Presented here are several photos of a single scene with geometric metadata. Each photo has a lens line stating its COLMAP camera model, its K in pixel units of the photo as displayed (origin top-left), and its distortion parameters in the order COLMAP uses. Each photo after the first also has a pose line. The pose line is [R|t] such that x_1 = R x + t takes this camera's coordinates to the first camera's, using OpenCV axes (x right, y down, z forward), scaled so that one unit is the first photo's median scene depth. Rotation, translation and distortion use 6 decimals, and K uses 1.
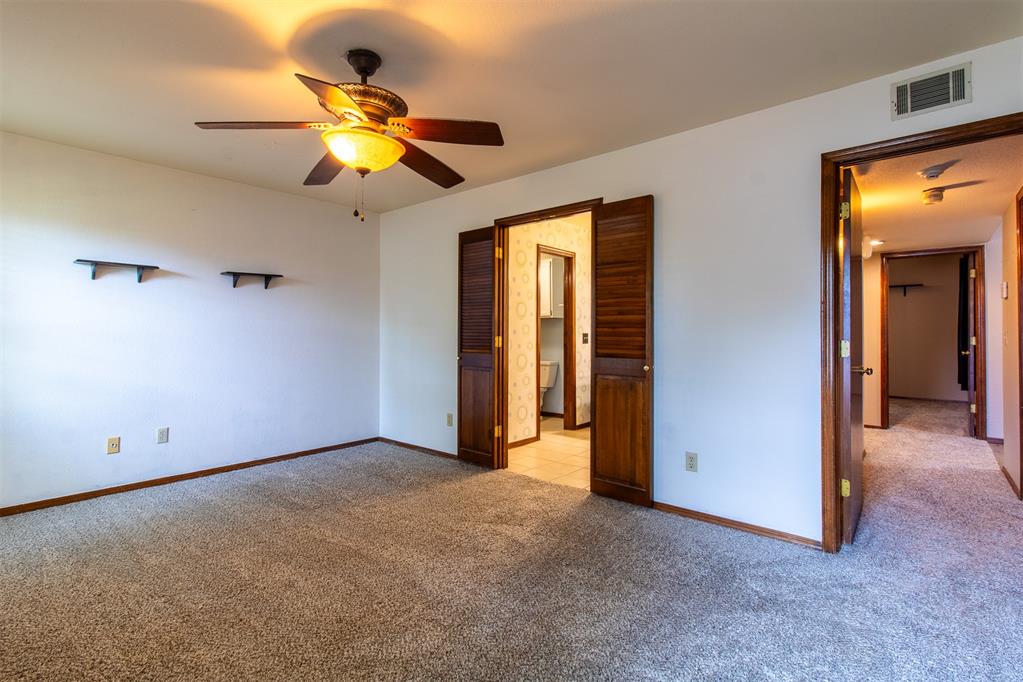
lens RADIAL K [[497.1, 0, 513.6], [0, 497.1, 328.0], [0, 0, 1]] dist [-0.001866, -0.000236]
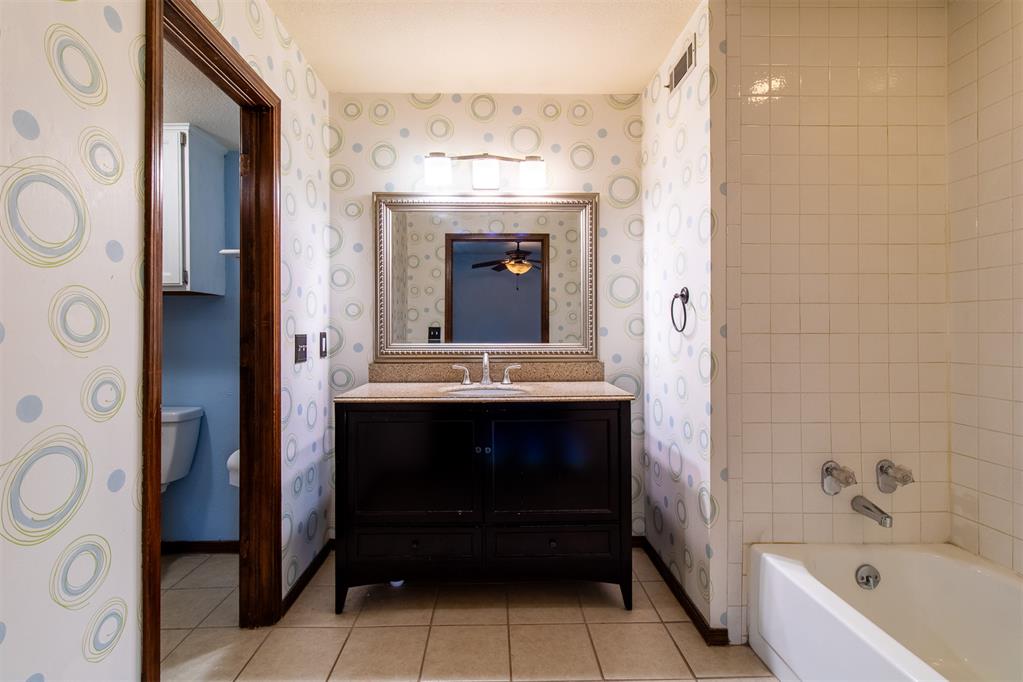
lens RADIAL K [[486.9, 0, 498.6], [0, 486.9, 330.4], [0, 0, 1]] dist [-0.000098, -0.000288]
pose [[0.745698, 0.001892, 0.666282, 0.015449], [-0.005857, 0.999976, 0.003717, 0.007340], [-0.666259, -0.006674, 0.745691, 0.857583]]
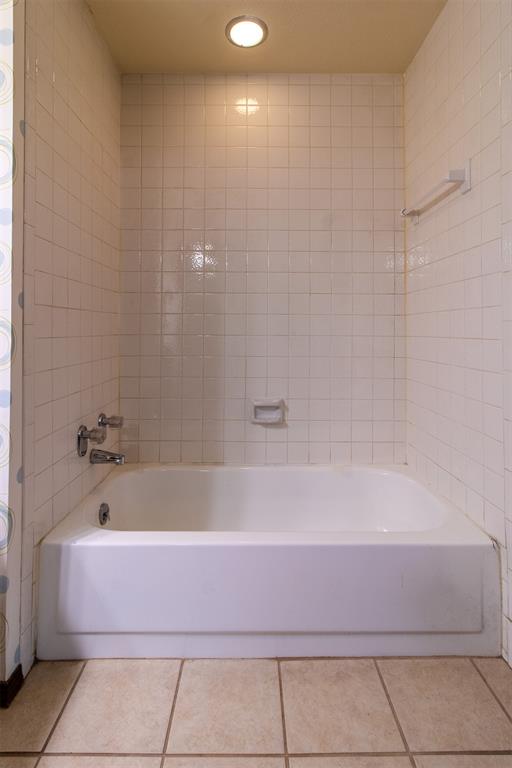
lens RADIAL K [[379.7, 0, 253.1], [0, 379.7, 323.2], [0, 0, 1]] dist [-0.000251, 0.000088]
pose [[-0.655002, 0.013730, 0.755502, 0.126910], [-0.003846, 0.999761, -0.021503, 0.029295], [-0.755617, -0.016990, -0.654793, 1.088434]]
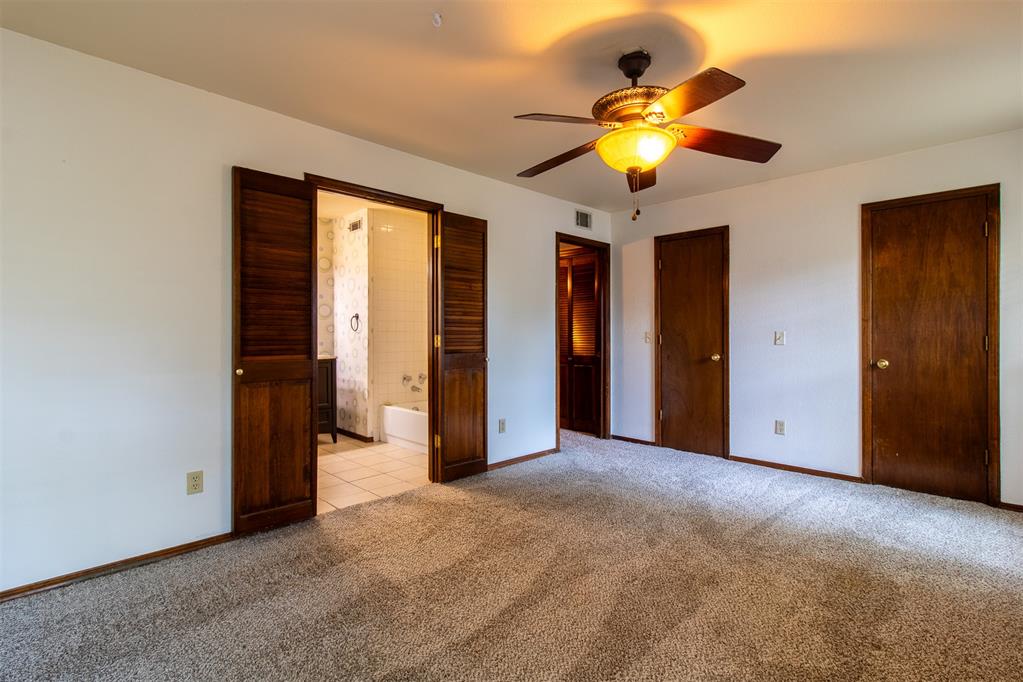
lens RADIAL K [[481.8, 0, 516.1], [0, 481.8, 335.8], [0, 0, 1]] dist [-0.000330, -0.000067]
pose [[0.069742, -0.006312, 0.997545, -0.681021], [-0.012186, 0.999900, 0.007179, 0.008078], [-0.997491, -0.012656, 0.069658, 0.618769]]
